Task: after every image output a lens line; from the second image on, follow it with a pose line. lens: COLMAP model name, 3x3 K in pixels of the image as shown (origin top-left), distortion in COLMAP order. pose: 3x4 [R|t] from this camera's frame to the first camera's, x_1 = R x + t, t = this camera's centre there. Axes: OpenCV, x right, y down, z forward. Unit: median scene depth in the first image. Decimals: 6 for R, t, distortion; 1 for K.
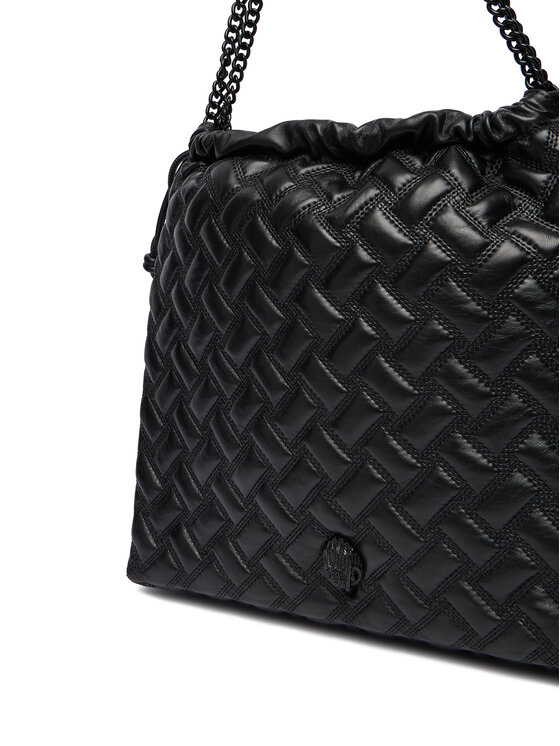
lens RADIAL K [[1262.3, 0, 280.0], [0, 1262.3, 373.0], [0, 0, 1]] dist [-0.186637, 0.883139]
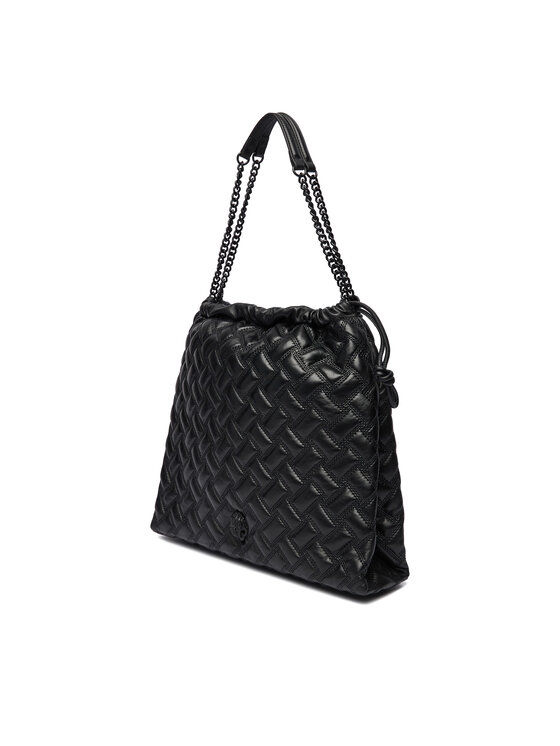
lens RADIAL K [[1262.3, 0, 280.0], [0, 1262.3, 373.0], [0, 0, 1]] dist [-0.186637, 0.883139]
pose [[0.973720, 0.084567, -0.211465, 0.521317], [-0.096900, 0.994105, -0.048638, 0.001400], [0.206105, 0.067851, 0.976175, -0.967861]]
